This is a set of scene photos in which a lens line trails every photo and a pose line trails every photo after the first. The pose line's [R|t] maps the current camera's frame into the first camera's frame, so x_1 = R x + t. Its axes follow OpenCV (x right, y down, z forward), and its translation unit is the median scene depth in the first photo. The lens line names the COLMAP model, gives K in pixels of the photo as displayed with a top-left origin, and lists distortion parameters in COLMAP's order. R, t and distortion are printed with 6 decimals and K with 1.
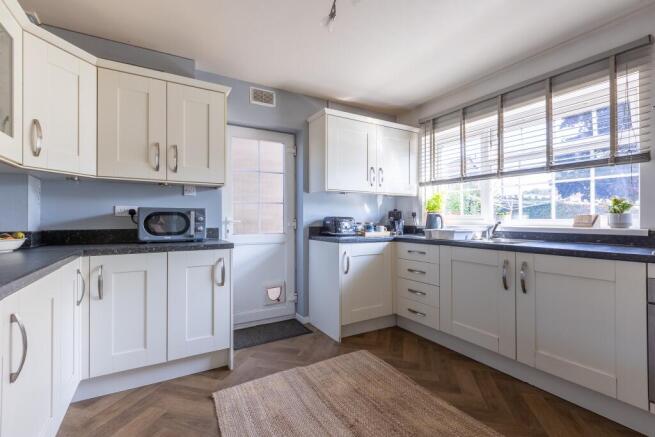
lens RADIAL K [[290.6, 0, 337.0], [0, 290.6, 217.9], [0, 0, 1]] dist [-0.000021, -0.000035]
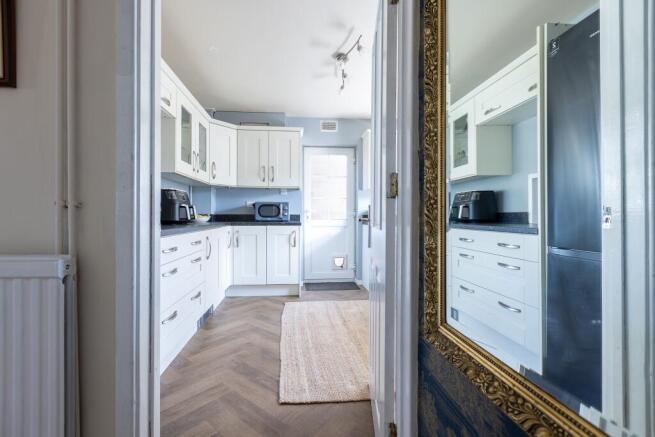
lens RADIAL K [[299.9, 0, 330.7], [0, 299.9, 217.5], [0, 0, 1]] dist [0.000538, -0.000066]
pose [[0.905744, 0.005653, -0.423788, 0.514220], [-0.001455, 0.999947, 0.010228, 0.038591], [0.423823, -0.008648, 0.905704, -0.481204]]
